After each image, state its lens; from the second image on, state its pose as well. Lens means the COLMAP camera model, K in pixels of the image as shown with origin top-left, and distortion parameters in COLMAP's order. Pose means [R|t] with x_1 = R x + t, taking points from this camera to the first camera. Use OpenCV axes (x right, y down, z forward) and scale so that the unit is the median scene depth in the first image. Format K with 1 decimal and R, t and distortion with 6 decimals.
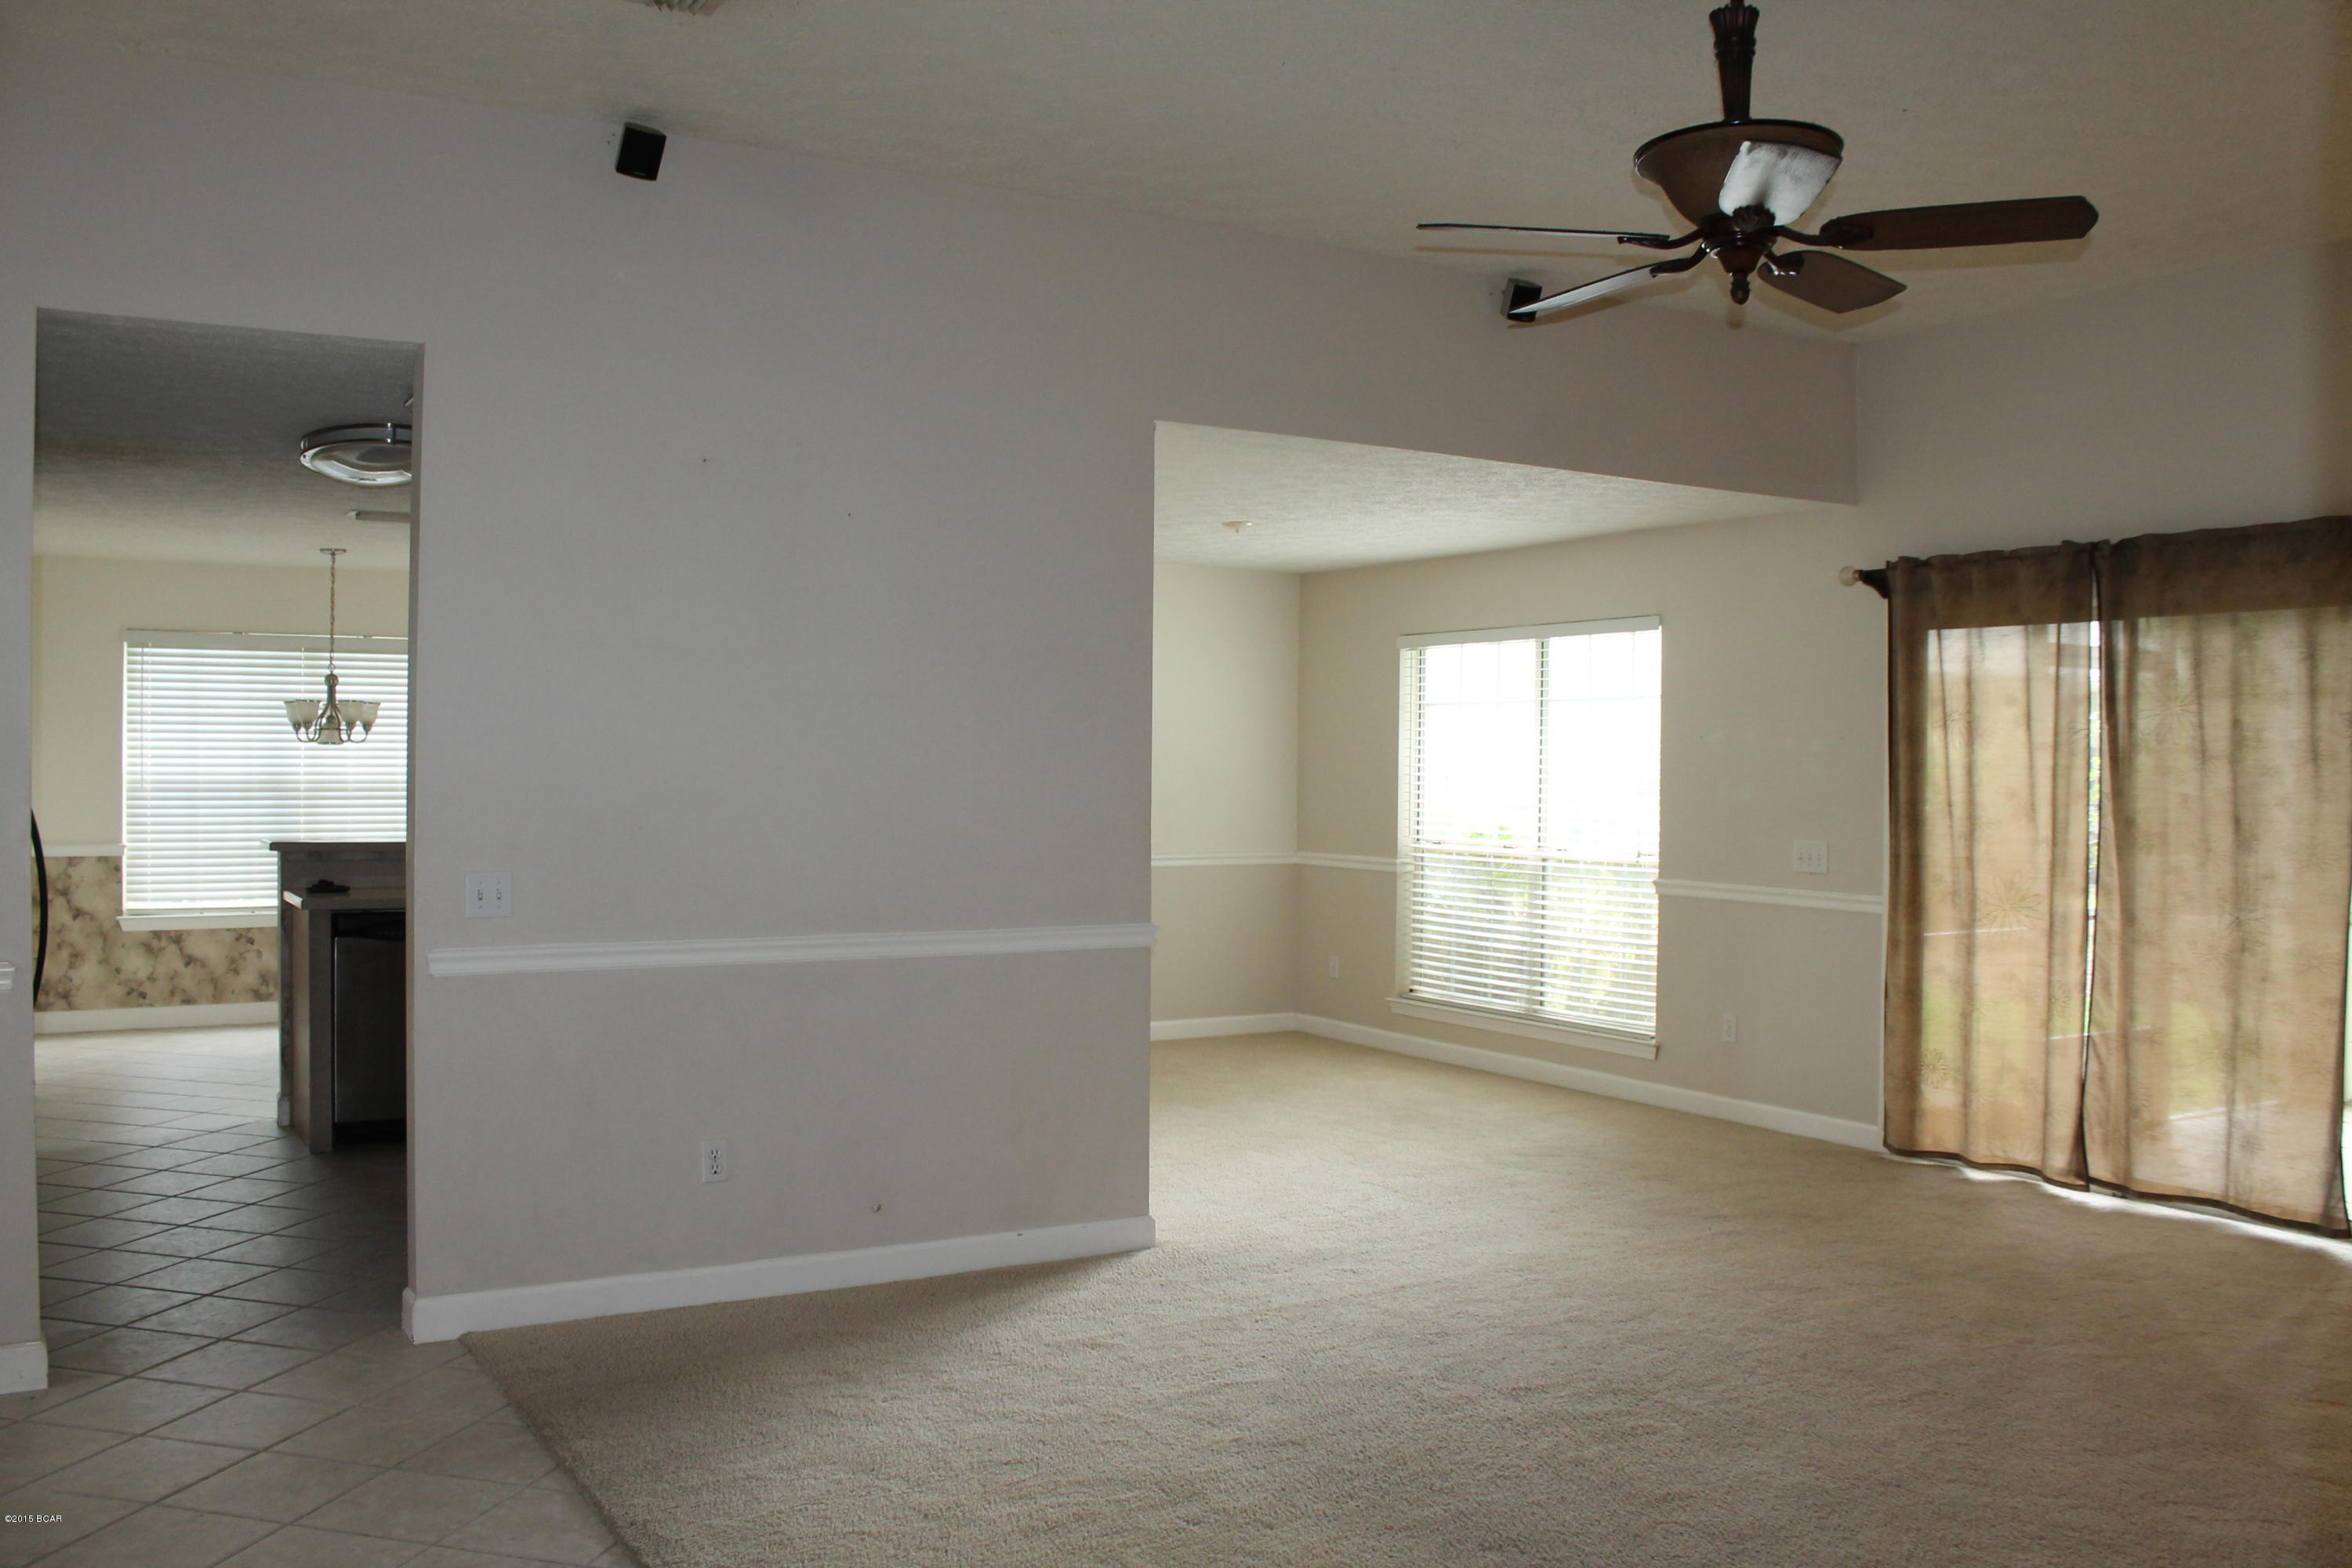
lens RADIAL K [[1976.8, 0, 1189.5], [0, 1976.8, 787.1], [0, 0, 1]] dist [-0.165044, 0.146887]
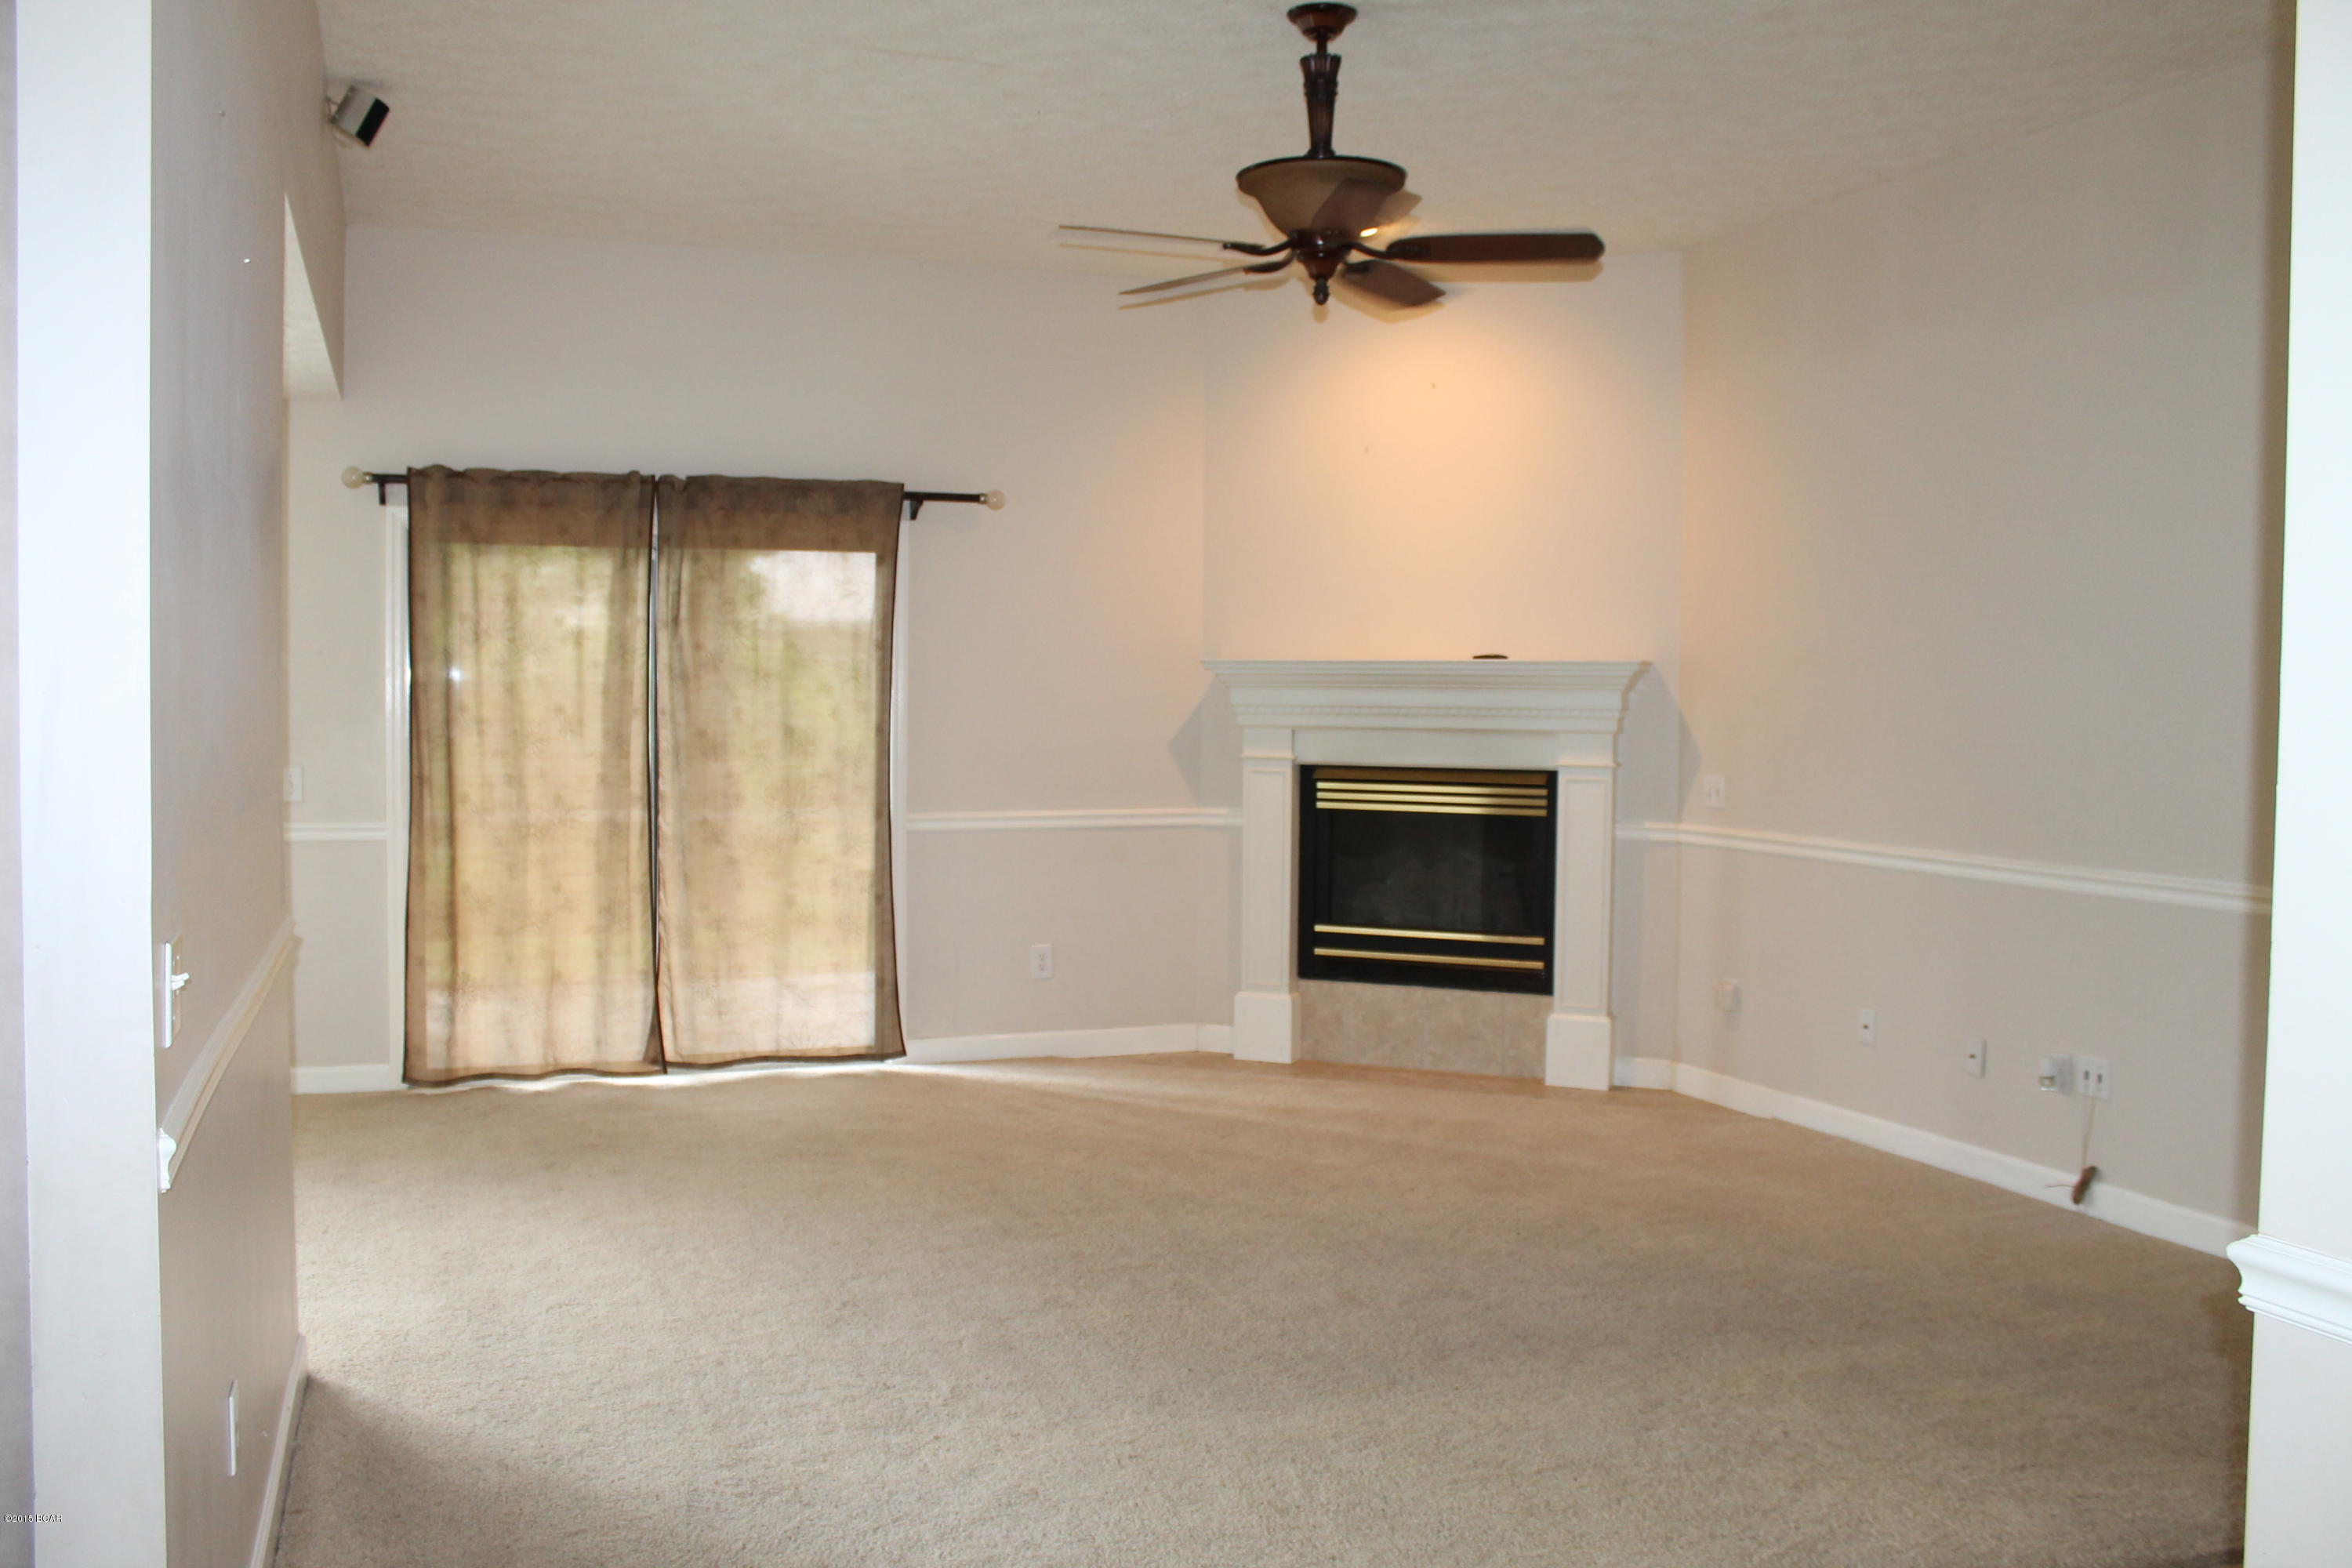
lens RADIAL K [[1976.8, 0, 1181.1], [0, 1976.8, 781.3], [0, 0, 1]] dist [-0.165044, 0.146887]
pose [[0.195608, -0.053676, 0.979212, -0.516378], [0.003299, 0.998531, 0.054076, -0.013230], [-0.980677, -0.007348, 0.195497, 0.462901]]
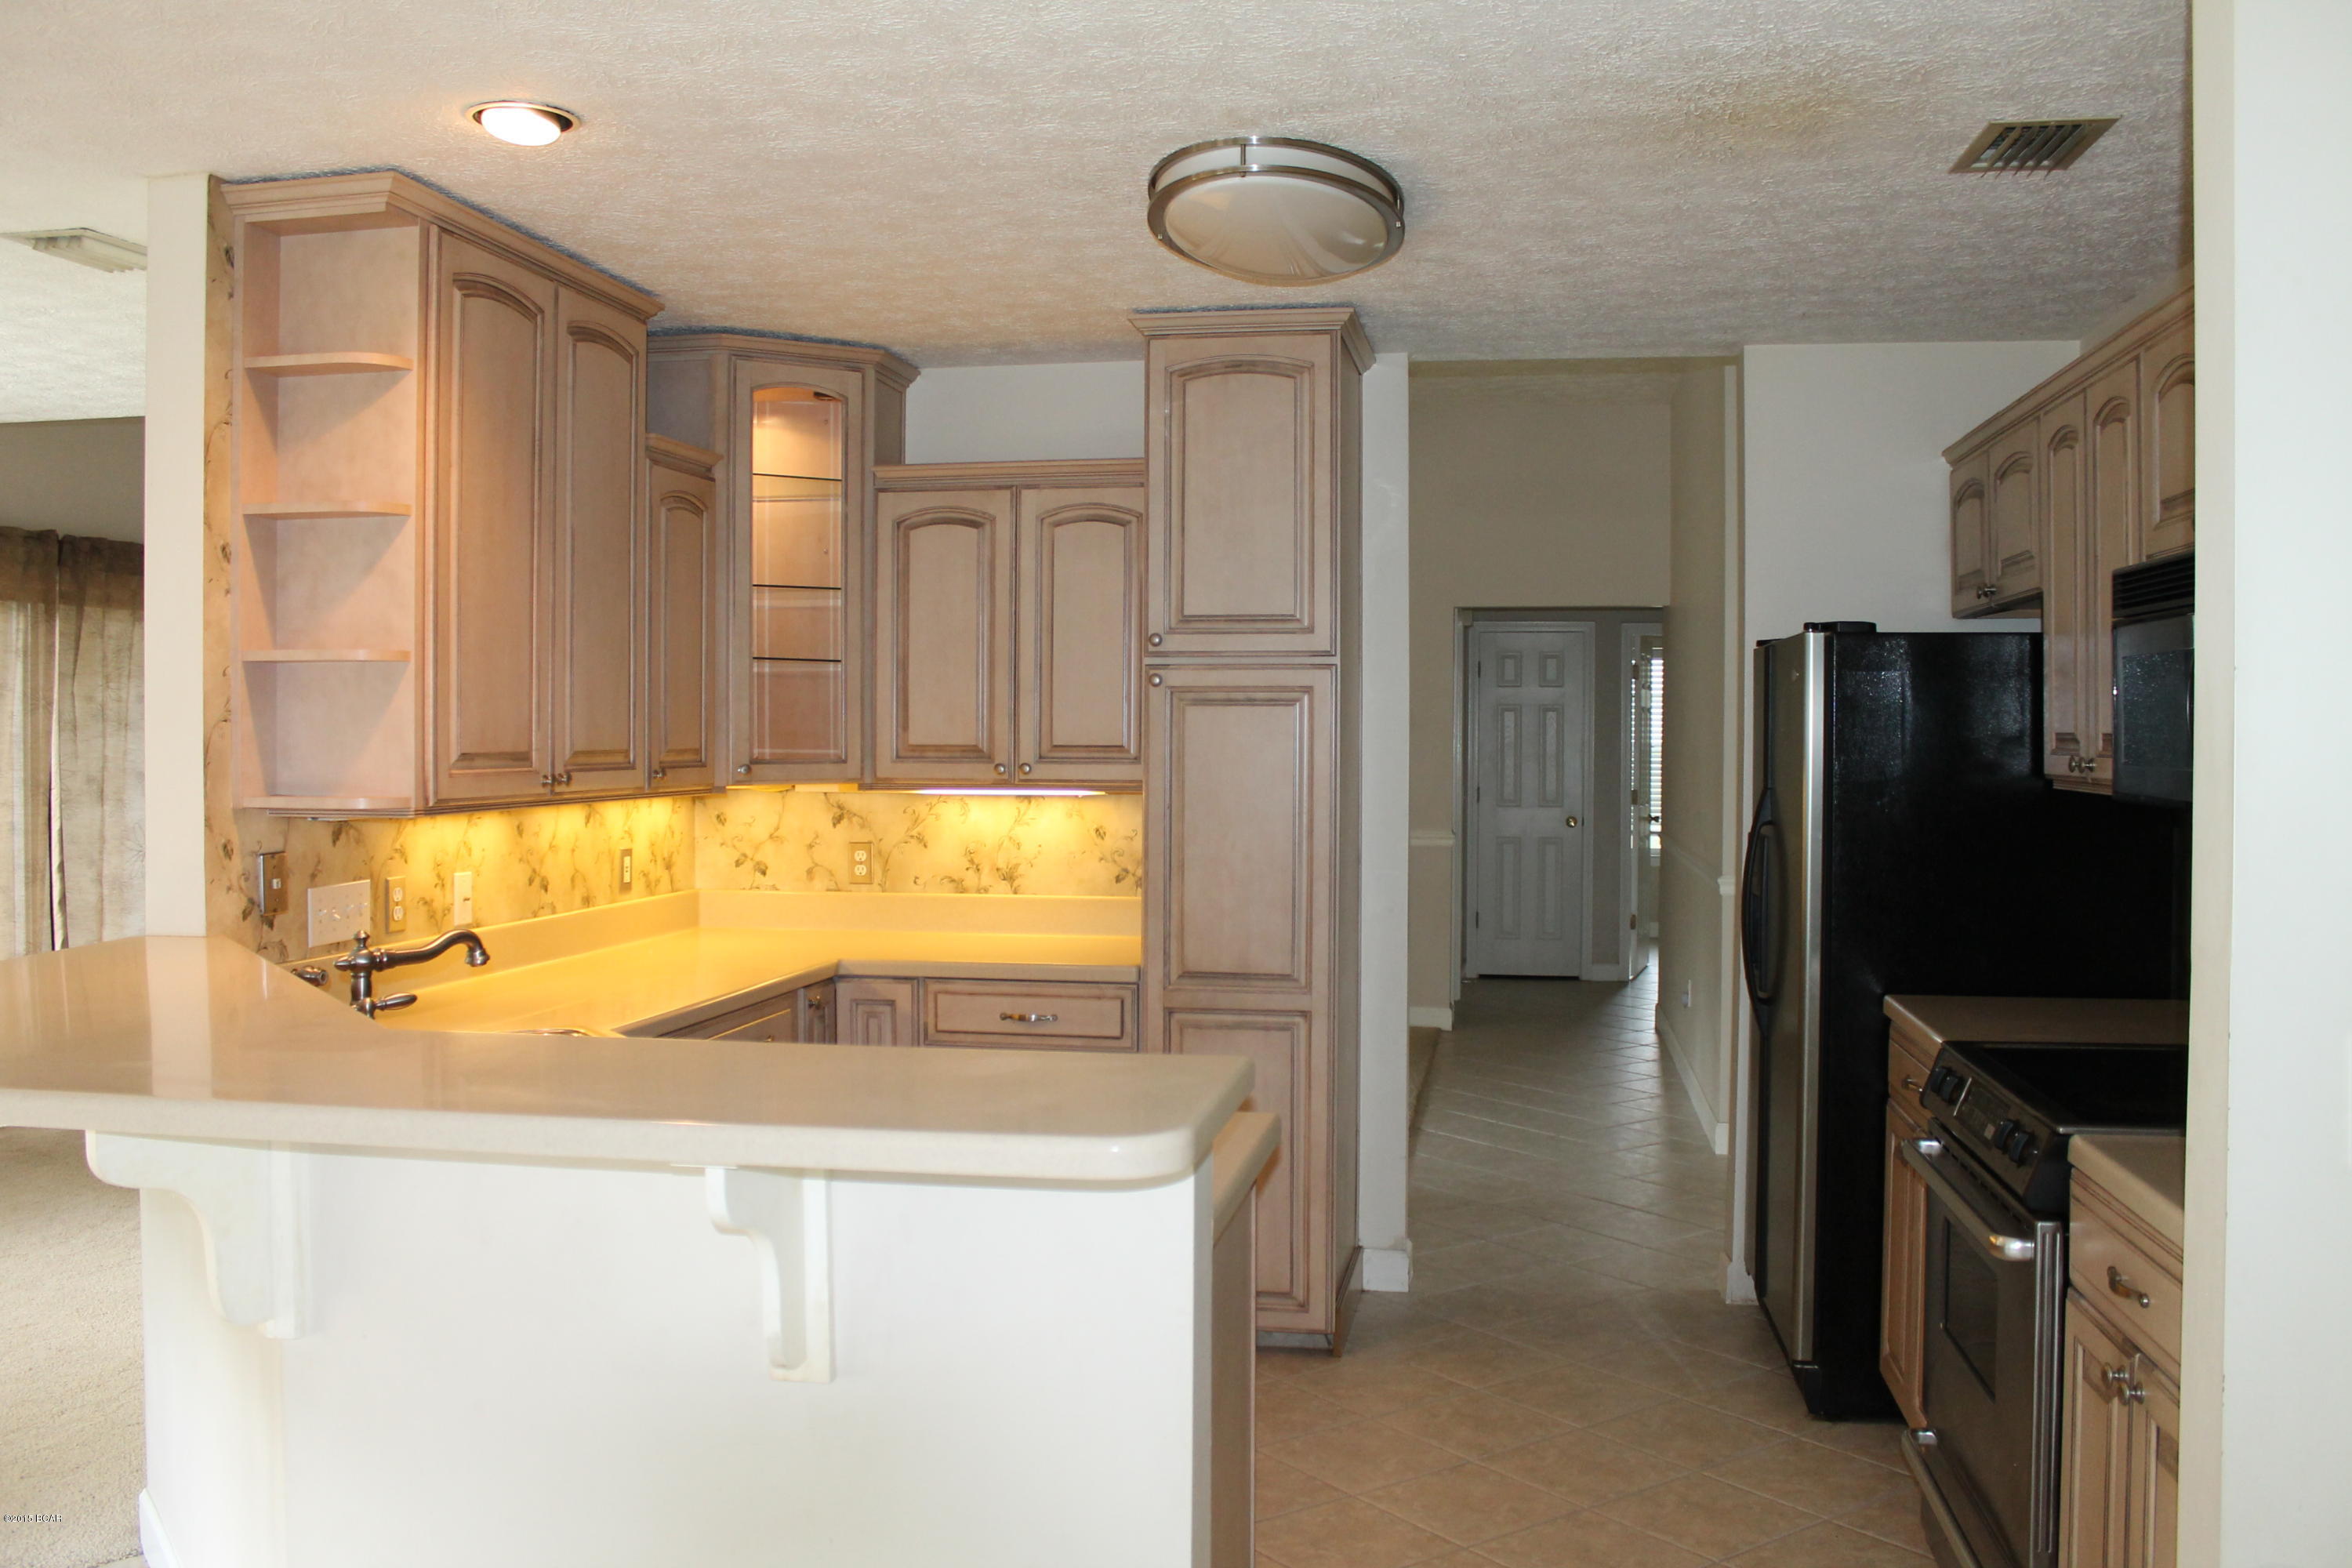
lens RADIAL K [[1976.8, 0, 1160.4], [0, 1976.8, 773.4], [0, 0, 1]] dist [-0.165044, 0.146887]
pose [[-0.750776, -0.030801, 0.659838, -0.708085], [-0.007567, 0.999248, 0.038034, -0.032286], [-0.660513, 0.023562, -0.750445, 1.322437]]
